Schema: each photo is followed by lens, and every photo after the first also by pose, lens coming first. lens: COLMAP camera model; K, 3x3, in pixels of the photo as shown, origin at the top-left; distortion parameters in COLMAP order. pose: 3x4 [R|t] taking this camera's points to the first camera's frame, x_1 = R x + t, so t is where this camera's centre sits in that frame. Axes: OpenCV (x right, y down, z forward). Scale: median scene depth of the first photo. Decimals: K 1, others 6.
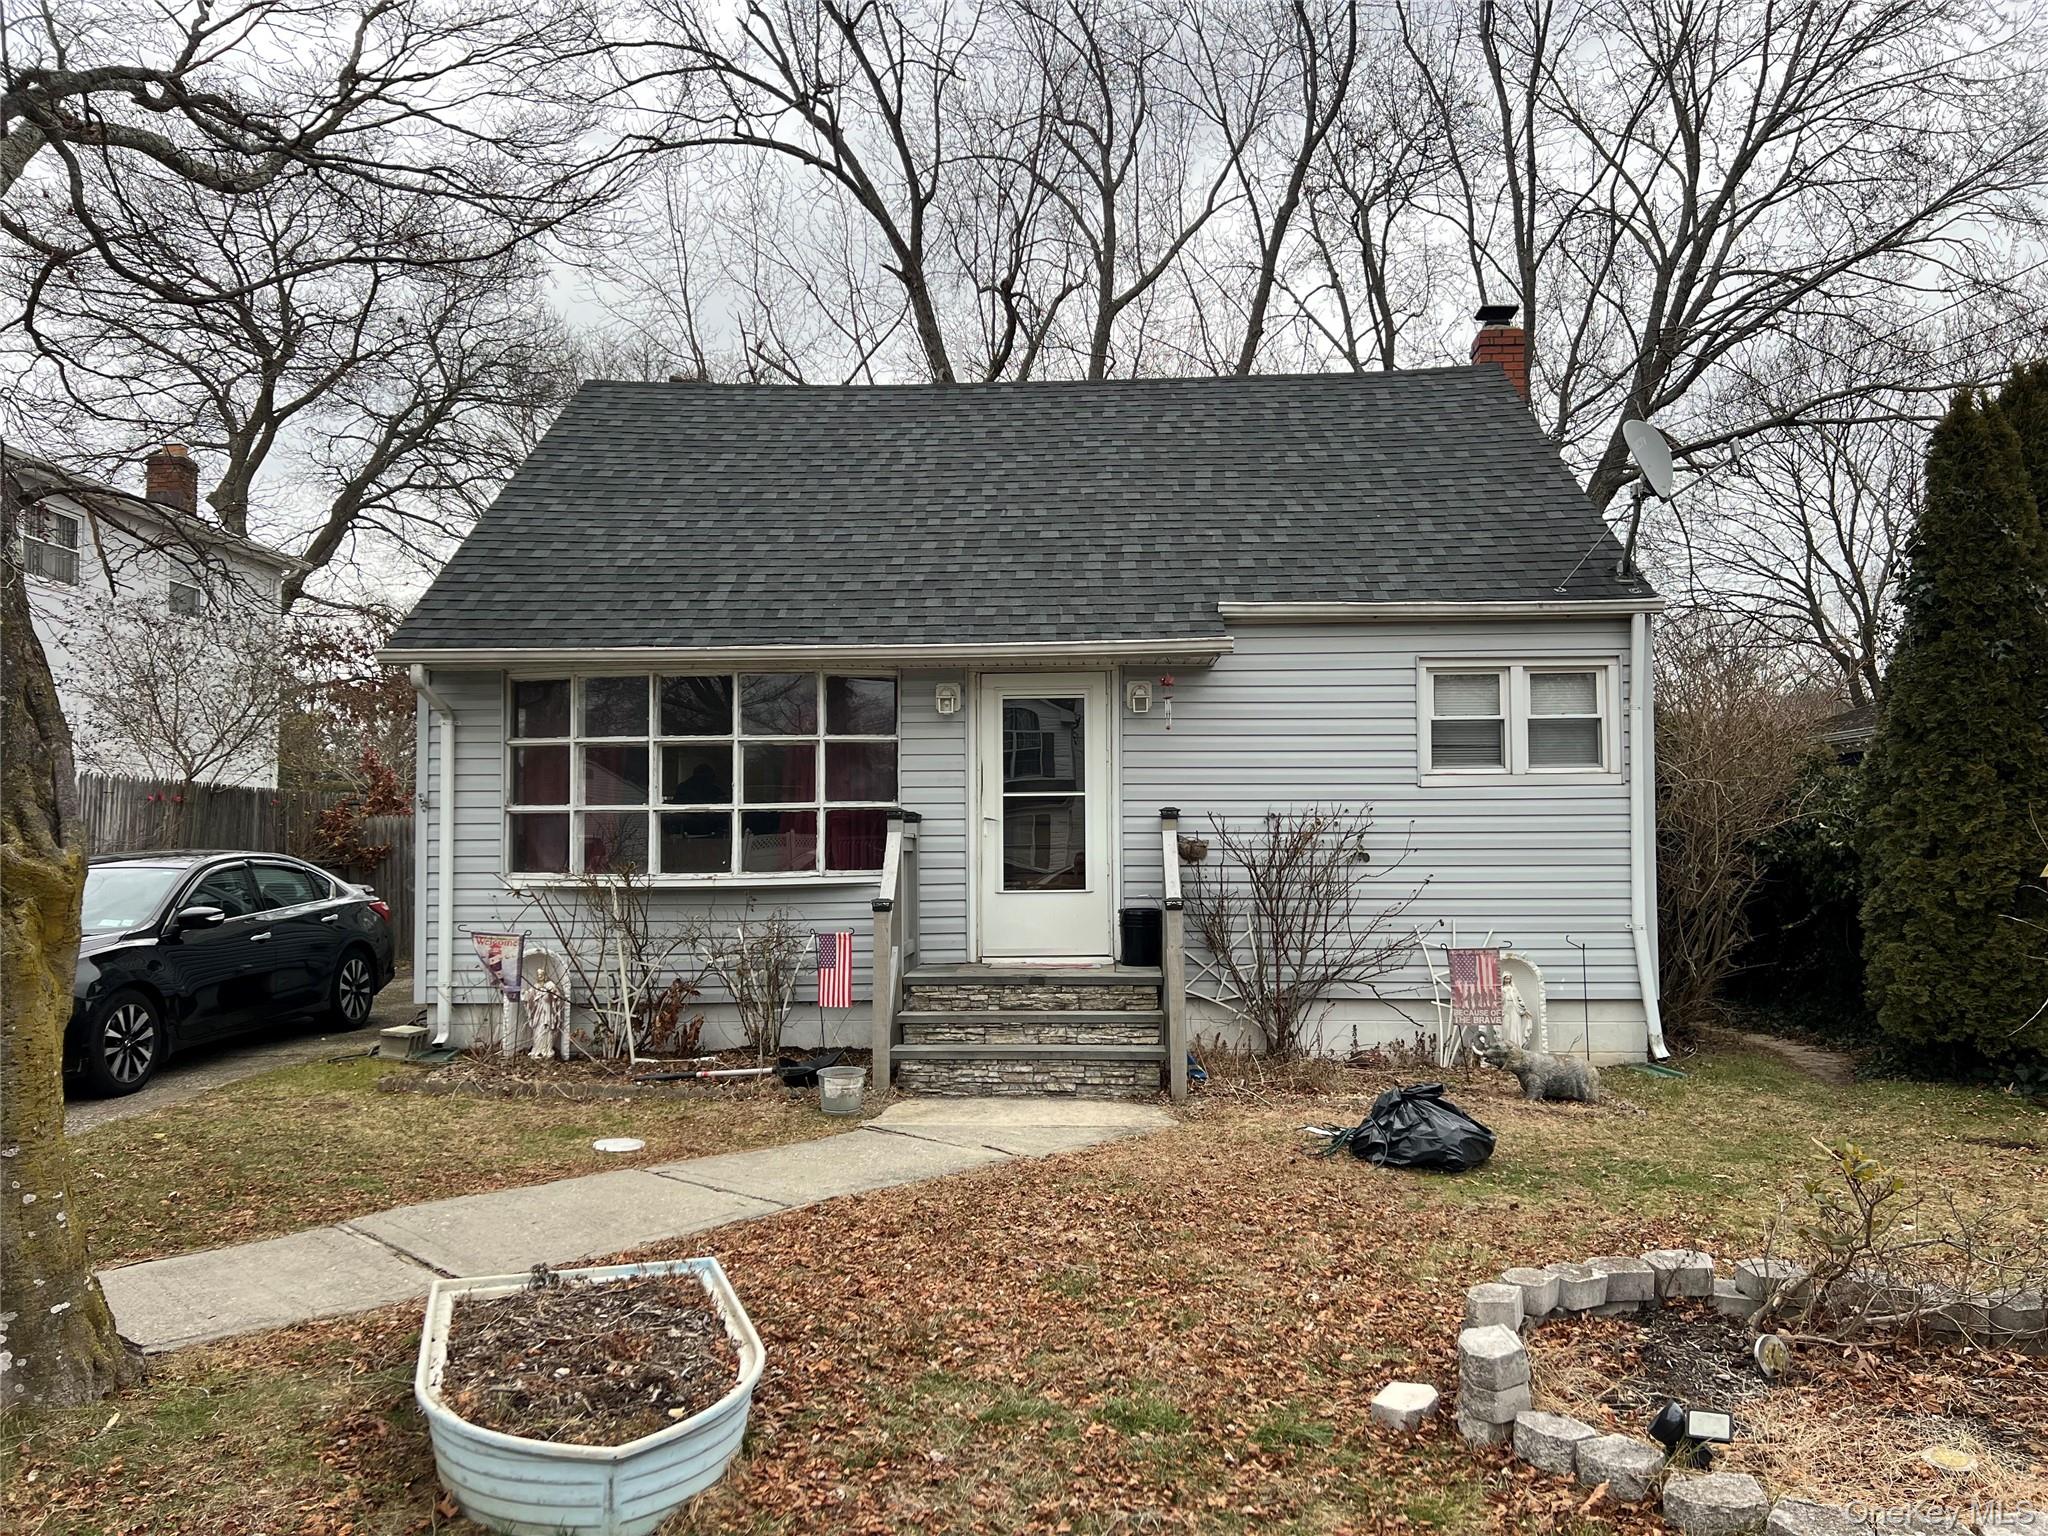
lens RADIAL K [[1550.1, 0, 1024.0], [0, 1550.1, 768.0], [0, 0, 1]] dist [0.121086, -0.248206]
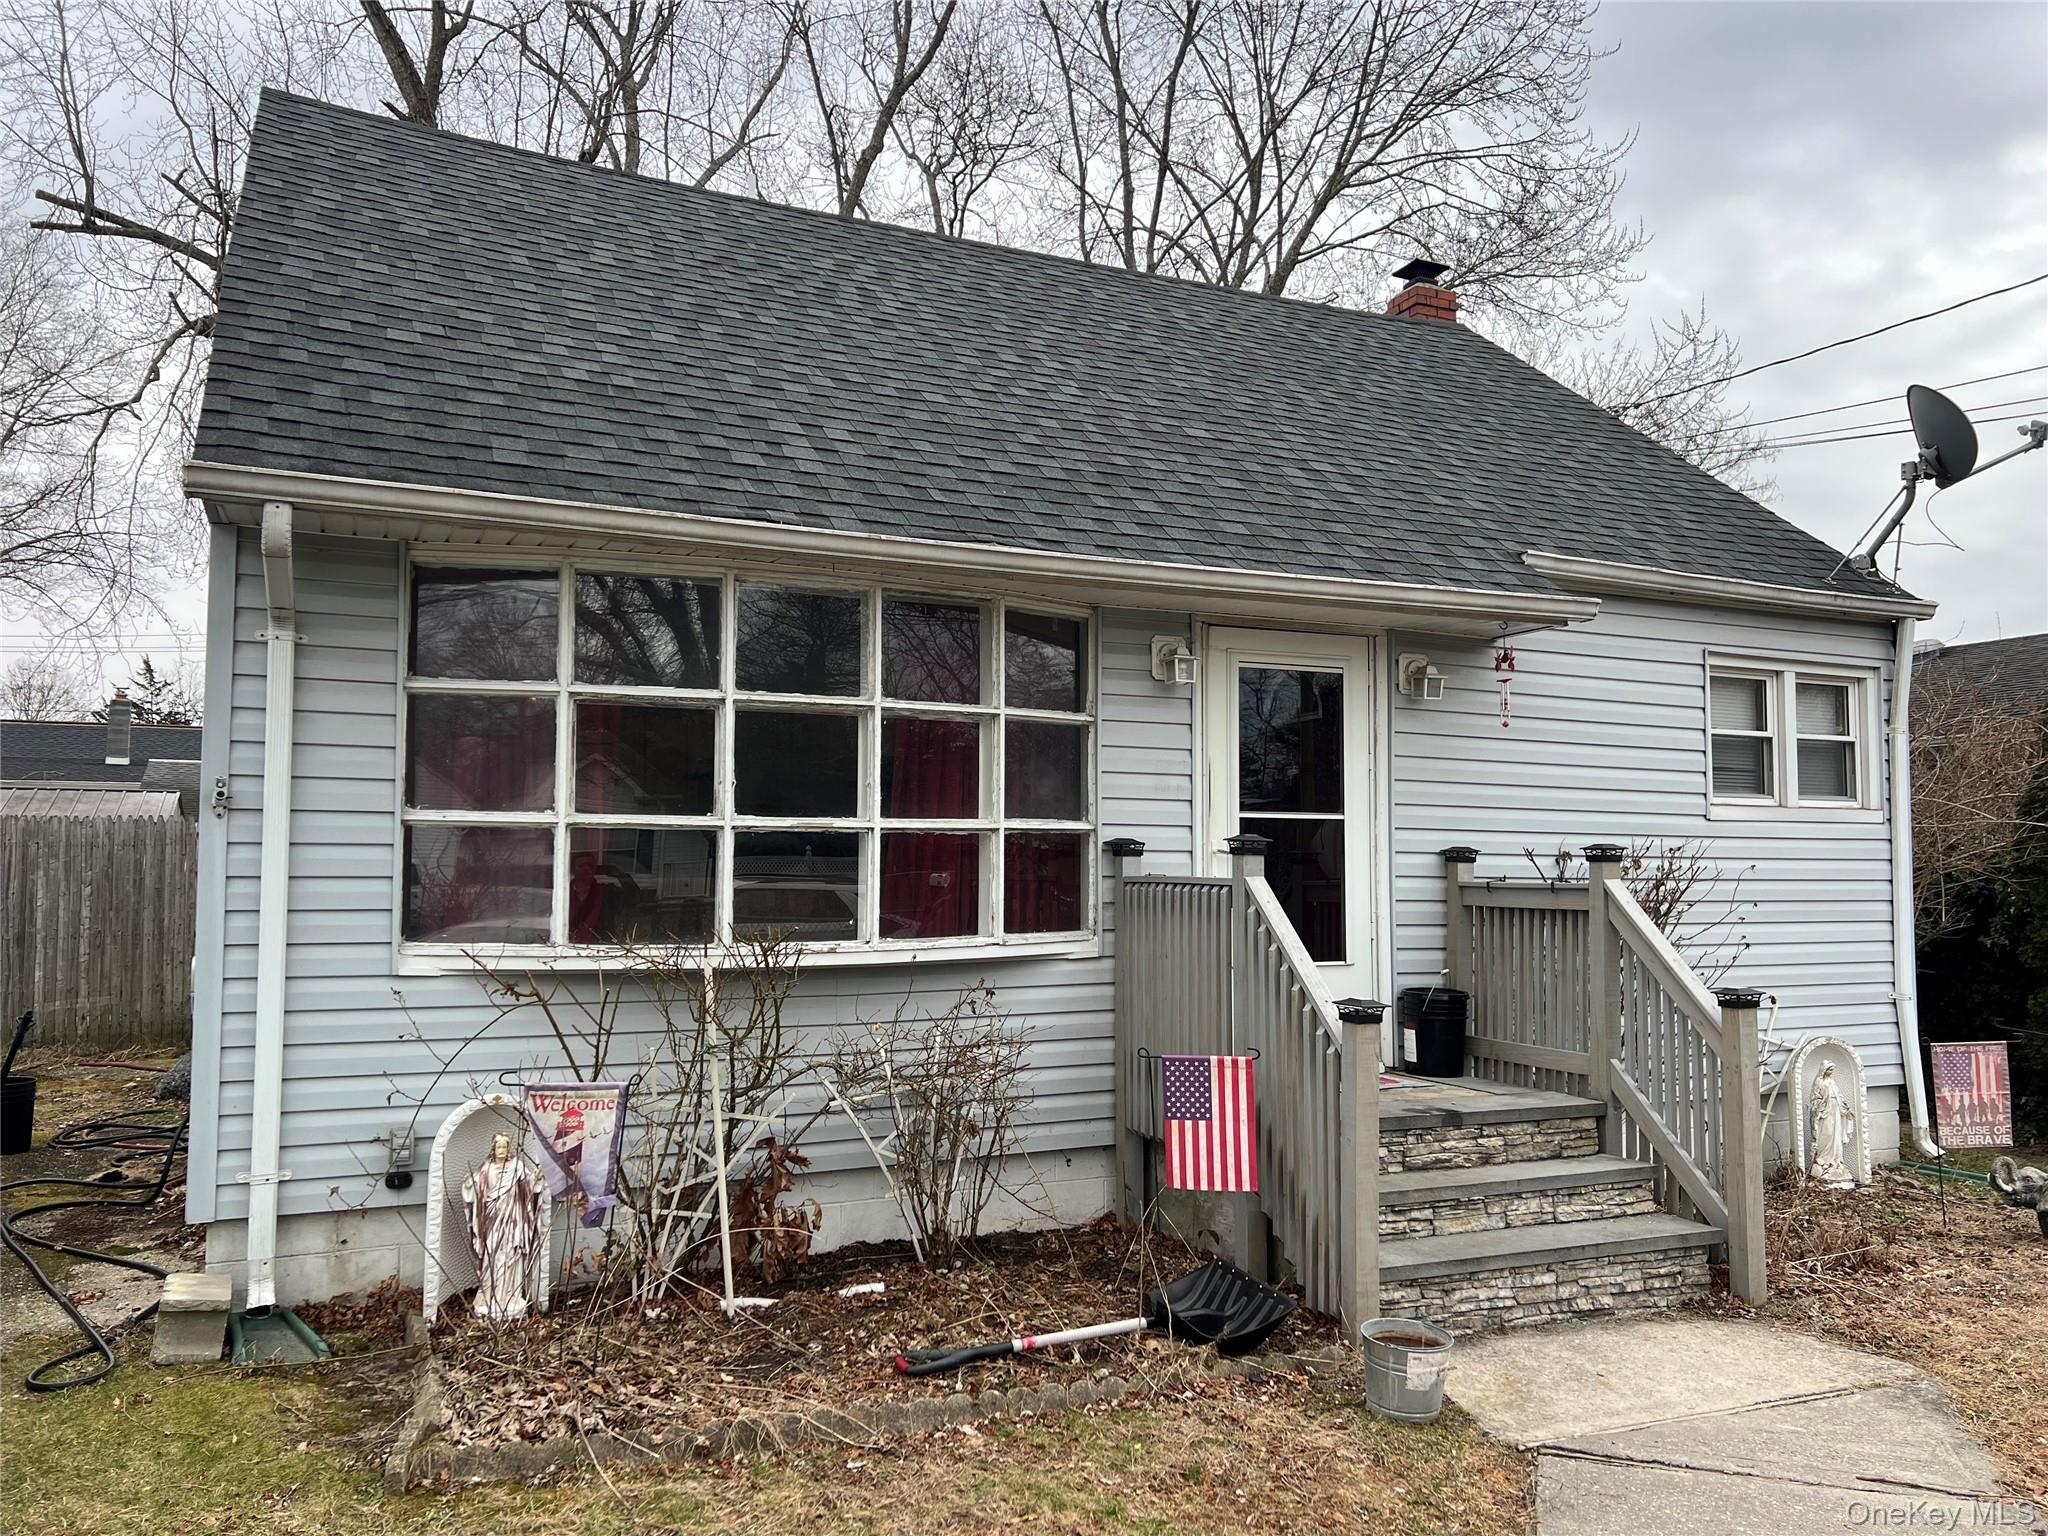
lens RADIAL K [[1551.7, 0, 1056.2], [0, 1551.7, 764.5], [0, 0, 1]] dist [0.118573, -0.236268]
pose [[0.884537, 0.042562, 0.464524, -0.384195], [-0.036026, 0.999087, -0.022942, 0.013889], [-0.465077, 0.003558, 0.885263, 0.464533]]
